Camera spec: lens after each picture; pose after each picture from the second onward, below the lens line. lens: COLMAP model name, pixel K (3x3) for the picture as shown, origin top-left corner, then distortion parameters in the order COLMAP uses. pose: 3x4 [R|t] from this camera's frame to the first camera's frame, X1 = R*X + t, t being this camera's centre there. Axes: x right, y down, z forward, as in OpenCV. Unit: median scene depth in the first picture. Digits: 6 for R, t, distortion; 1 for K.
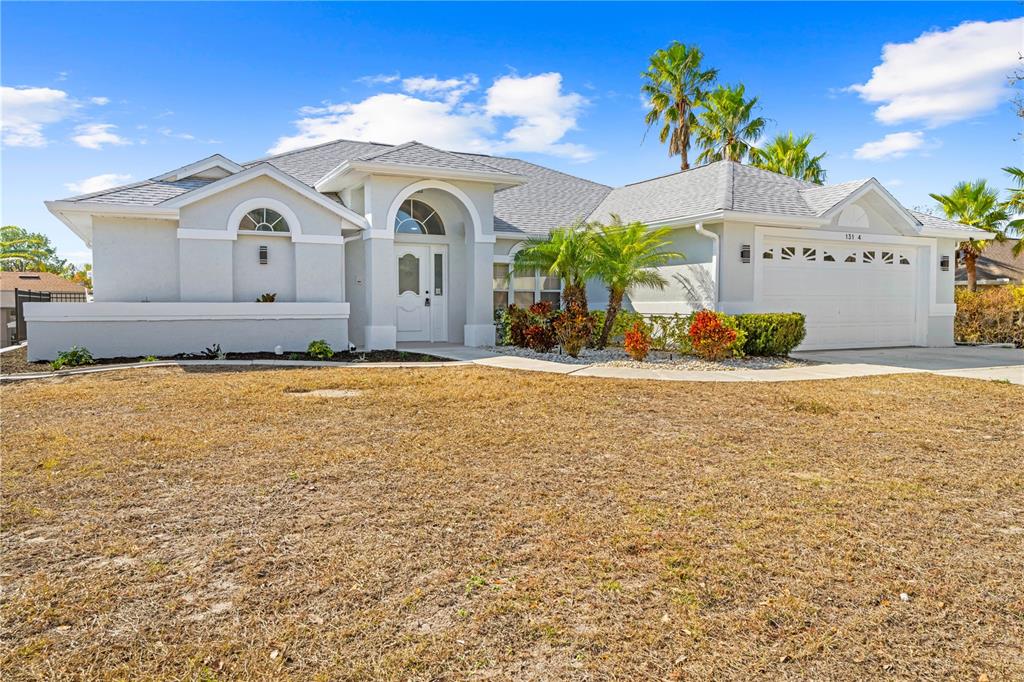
lens RADIAL K [[678.5, 0, 510.9], [0, 678.5, 324.3], [0, 0, 1]] dist [0.003240, 0.000070]
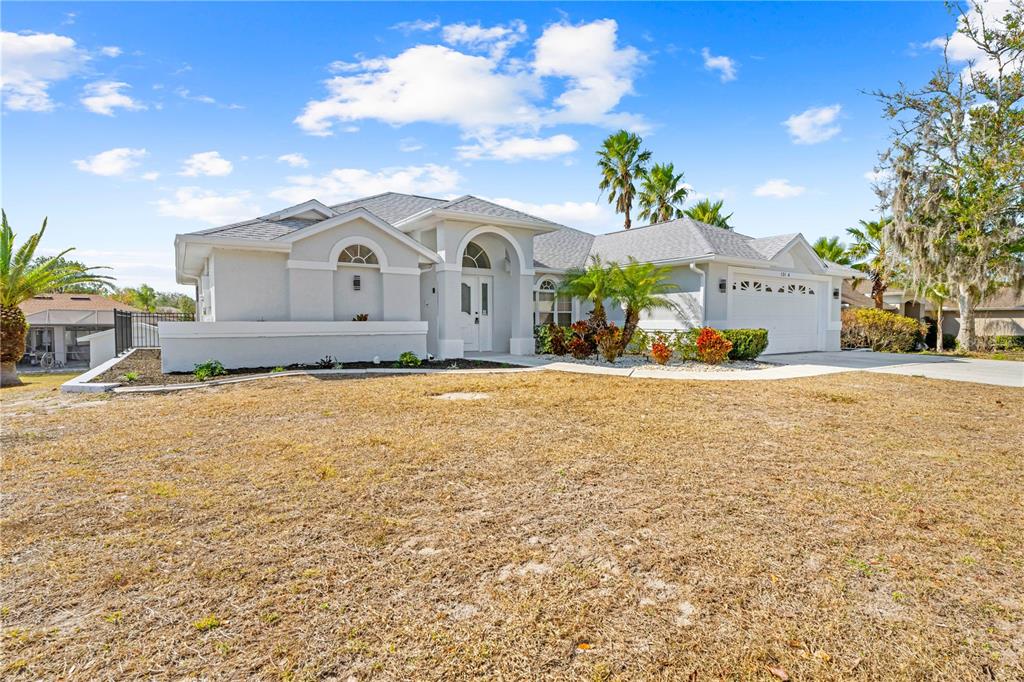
lens RADIAL K [[492.0, 0, 512.0], [0, 492.0, 341.0], [0, 0, 1]] dist [0.000159, 0.000088]
pose [[0.987962, -0.007079, 0.154537, -0.217567], [0.004980, 0.999890, 0.013966, -0.007266], [-0.154619, -0.013029, 0.987888, 0.070677]]
